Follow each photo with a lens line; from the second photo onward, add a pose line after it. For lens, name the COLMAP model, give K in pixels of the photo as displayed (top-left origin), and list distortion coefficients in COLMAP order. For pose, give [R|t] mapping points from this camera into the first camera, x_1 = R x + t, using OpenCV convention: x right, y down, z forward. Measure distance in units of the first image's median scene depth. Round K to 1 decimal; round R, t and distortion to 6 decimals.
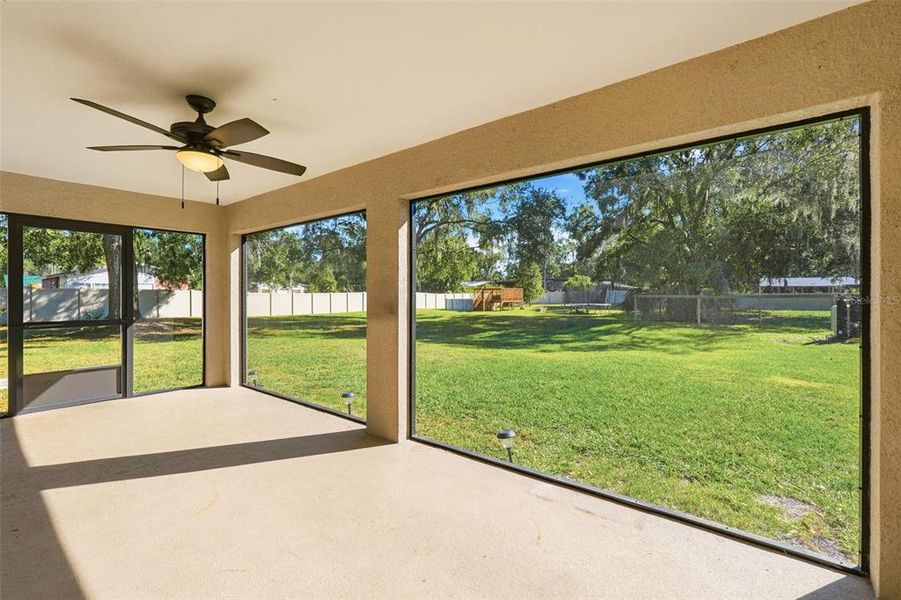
lens RADIAL K [[389.2, 0, 446.6], [0, 389.2, 297.1], [0, 0, 1]] dist [-0.015798, 0.000445]
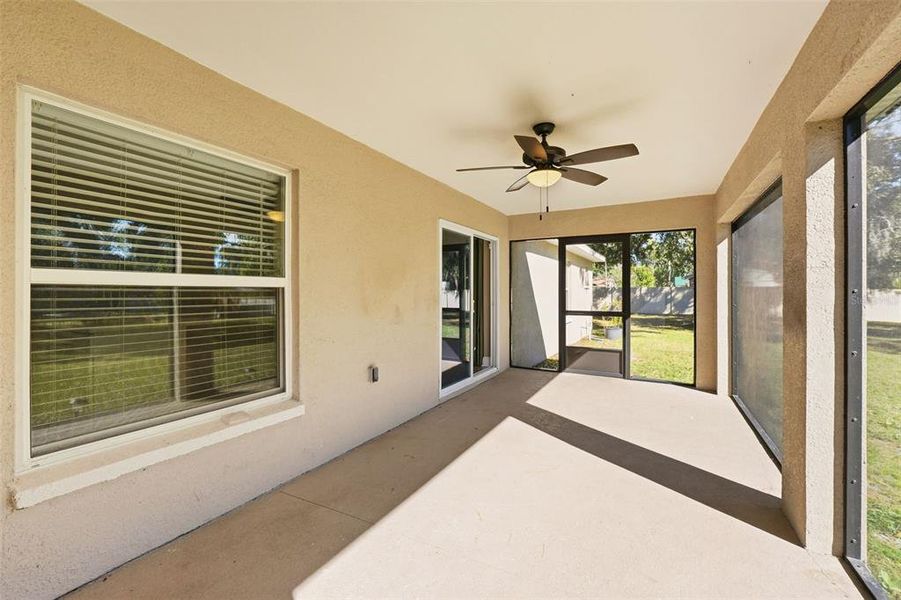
lens RADIAL K [[389.2, 0, 445.7], [0, 389.2, 293.7], [0, 0, 1]] dist [-0.015798, 0.000445]
pose [[0.141773, 0.006374, -0.989879, 0.264512], [-0.007774, 0.999956, 0.005326, -0.001139], [0.989869, 0.006940, 0.141817, 0.282592]]
